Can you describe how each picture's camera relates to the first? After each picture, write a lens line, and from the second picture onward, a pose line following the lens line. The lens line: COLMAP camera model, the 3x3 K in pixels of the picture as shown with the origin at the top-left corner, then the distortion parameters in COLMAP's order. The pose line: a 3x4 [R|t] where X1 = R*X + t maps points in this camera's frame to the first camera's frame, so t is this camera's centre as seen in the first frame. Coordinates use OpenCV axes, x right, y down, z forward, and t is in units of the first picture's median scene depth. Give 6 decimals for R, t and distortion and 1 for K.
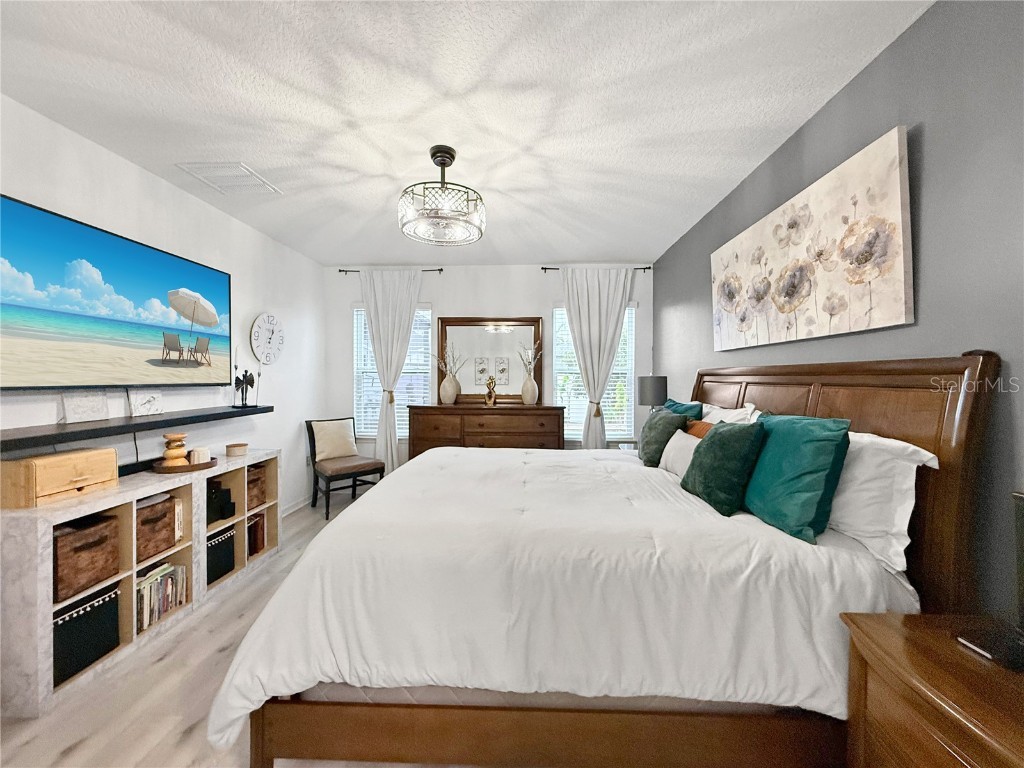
lens RADIAL K [[433.9, 0, 512.0], [0, 433.9, 384.0], [0, 0, 1]] dist [-0.001426, 0.000018]
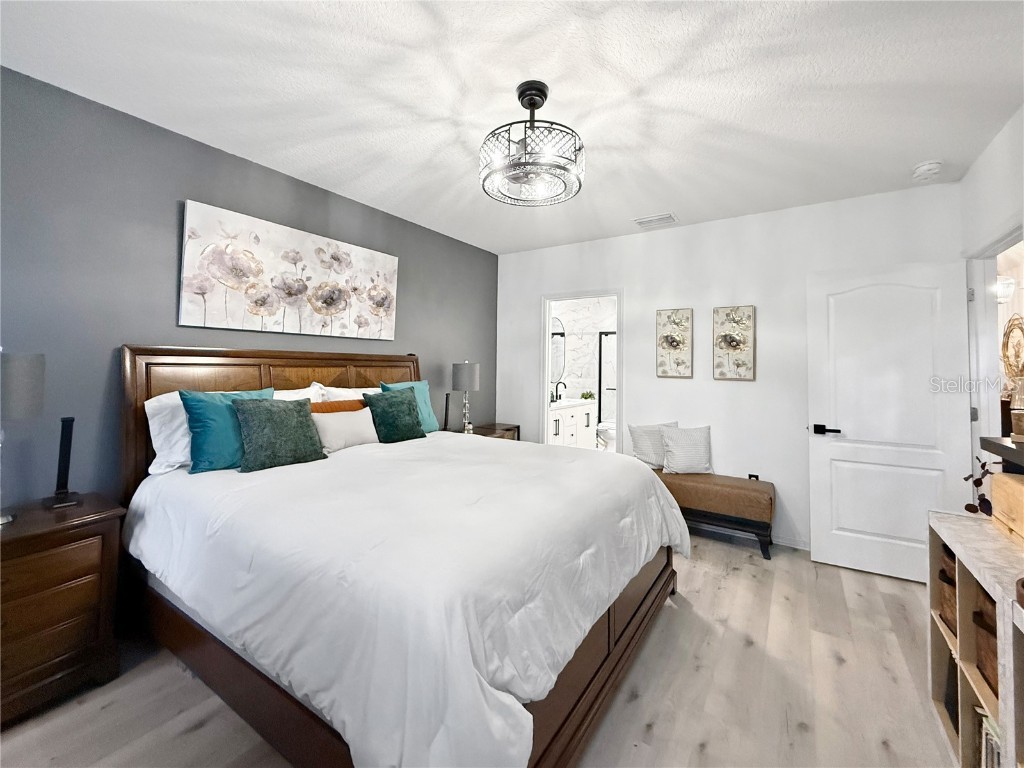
lens RADIAL K [[419.4, 0, 510.8], [0, 419.4, 349.6], [0, 0, 1]] dist [-0.000196, -0.000023]
pose [[-0.857036, 0.002046, 0.515252, -0.602443], [-0.012174, 0.999633, -0.024219, -0.028095], [-0.515112, -0.027030, -0.856696, 1.912991]]
